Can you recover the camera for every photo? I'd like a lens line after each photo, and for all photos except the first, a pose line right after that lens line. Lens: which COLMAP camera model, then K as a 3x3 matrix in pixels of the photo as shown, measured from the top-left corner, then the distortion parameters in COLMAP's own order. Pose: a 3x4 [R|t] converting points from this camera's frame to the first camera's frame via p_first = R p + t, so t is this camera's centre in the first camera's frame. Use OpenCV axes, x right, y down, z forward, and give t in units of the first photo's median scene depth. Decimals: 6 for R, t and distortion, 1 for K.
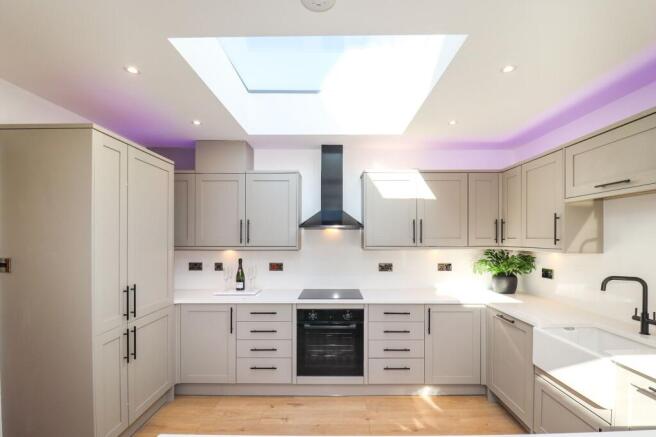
lens RADIAL K [[315.2, 0, 332.0], [0, 315.2, 238.3], [0, 0, 1]] dist [-0.003460, -0.001262]
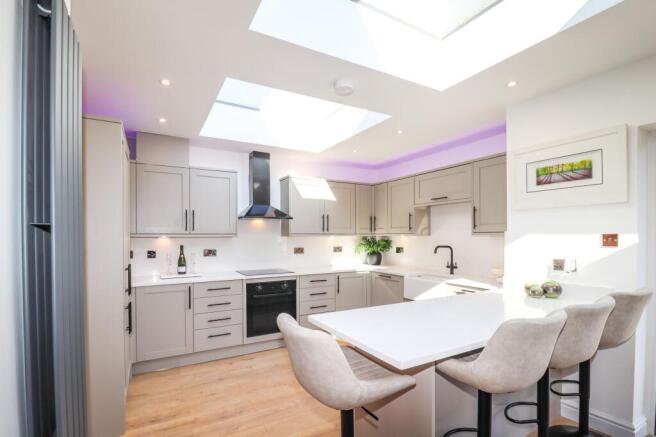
lens RADIAL K [[312.9, 0, 328.8], [0, 312.9, 237.8], [0, 0, 1]] dist [0.001464, -0.011176]
pose [[0.868325, -0.004849, 0.495972, -0.416284], [0.003109, 0.999986, 0.004334, 0.038188], [-0.495986, -0.002221, 0.868328, -0.216276]]
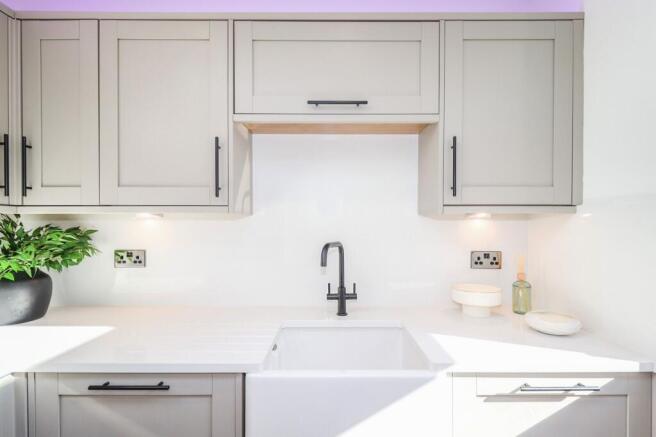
lens RADIAL K [[317.7, 0, 328.0], [0, 317.7, 218.5], [0, 0, 1]] dist [0.002280, 0.000250]
pose [[-0.009570, 0.002583, 0.999951, 0.137433], [0.001099, 0.999996, -0.002573, 0.044574], [-0.999954, 0.001074, -0.009573, 0.633156]]
